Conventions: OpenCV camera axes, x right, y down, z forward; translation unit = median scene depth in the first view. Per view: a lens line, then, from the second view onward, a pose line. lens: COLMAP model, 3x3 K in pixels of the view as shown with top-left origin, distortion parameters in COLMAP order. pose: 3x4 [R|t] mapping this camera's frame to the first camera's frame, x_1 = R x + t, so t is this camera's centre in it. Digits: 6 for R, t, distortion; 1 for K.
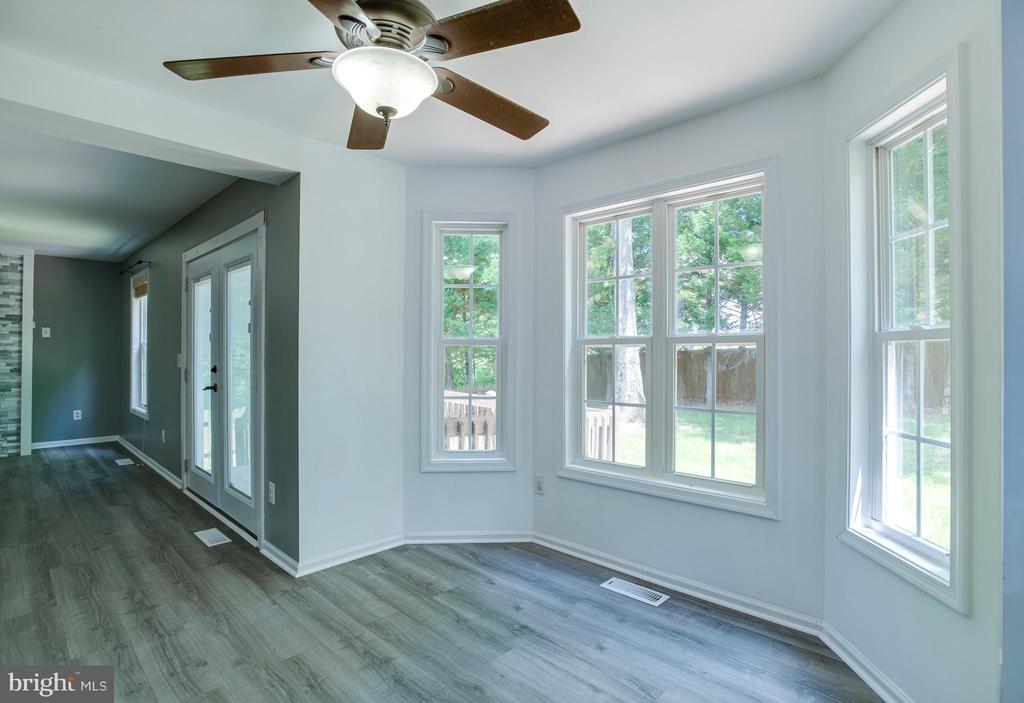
lens RADIAL K [[517.9, 0, 528.3], [0, 517.9, 348.2], [0, 0, 1]] dist [-0.062464, 0.027957]
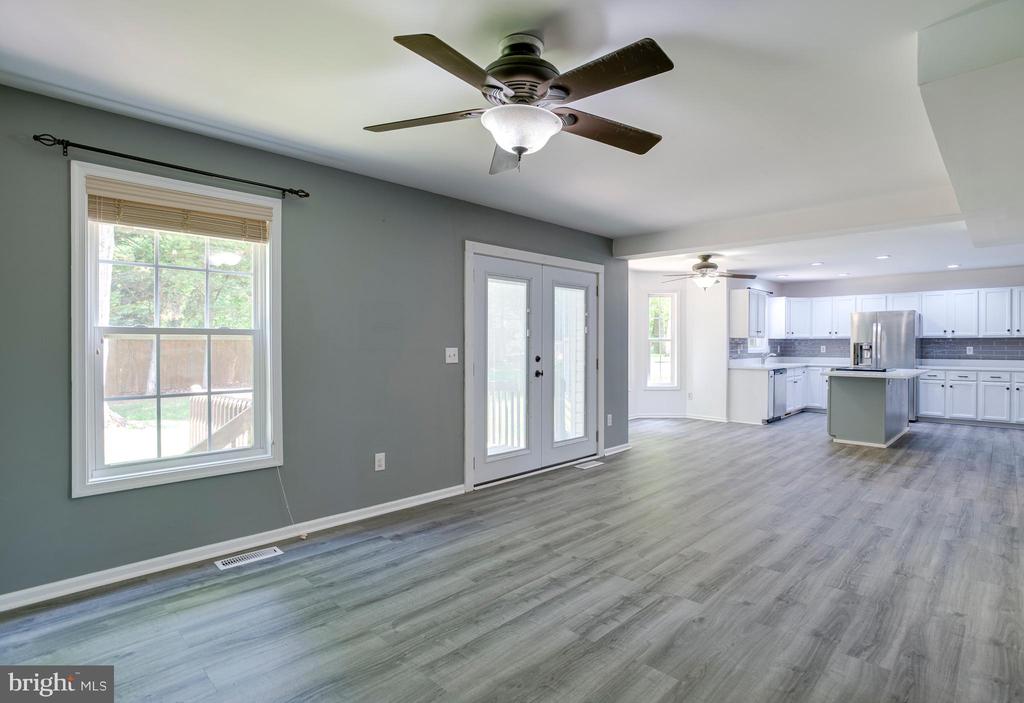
lens RADIAL K [[517.9, 0, 528.3], [0, 517.9, 348.2], [0, 0, 1]] dist [-0.062464, 0.027957]
pose [[0.009906, -0.012155, 0.999877, -1.920172], [-0.009348, 0.999881, 0.012247, -0.000656], [-0.999907, -0.009468, 0.009791, 1.022961]]
